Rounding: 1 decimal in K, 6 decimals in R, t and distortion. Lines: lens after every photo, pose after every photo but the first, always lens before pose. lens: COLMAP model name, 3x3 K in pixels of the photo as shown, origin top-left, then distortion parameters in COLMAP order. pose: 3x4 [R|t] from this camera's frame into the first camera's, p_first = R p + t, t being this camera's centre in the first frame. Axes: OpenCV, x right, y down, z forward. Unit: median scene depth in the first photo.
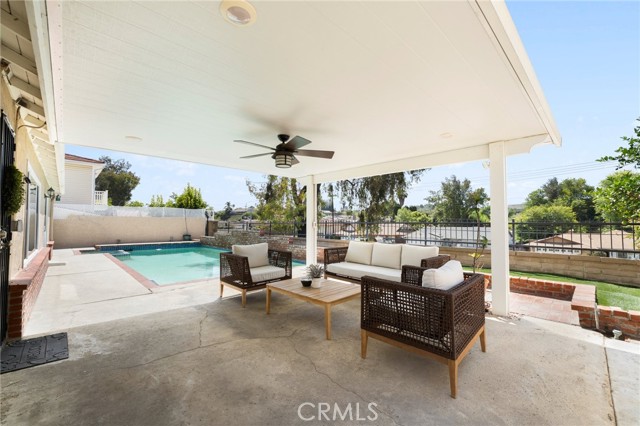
lens RADIAL K [[263.9, 0, 316.6], [0, 263.9, 214.0], [0, 0, 1]] dist [0.001308, -0.000035]
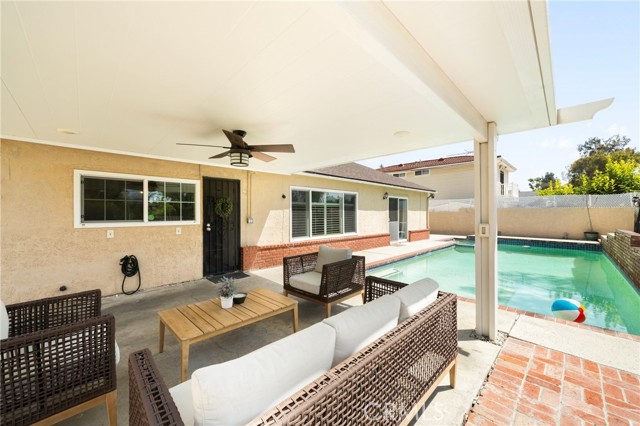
lens RADIAL K [[246.4, 0, 316.8], [0, 246.4, 213.0], [0, 0, 1]] dist [0.000577, 0.000020]
pose [[0.016138, -0.000590, -0.999870, 0.154113], [0.038174, 0.999271, 0.000027, 0.000762], [0.999141, -0.038169, 0.016149, 0.260102]]
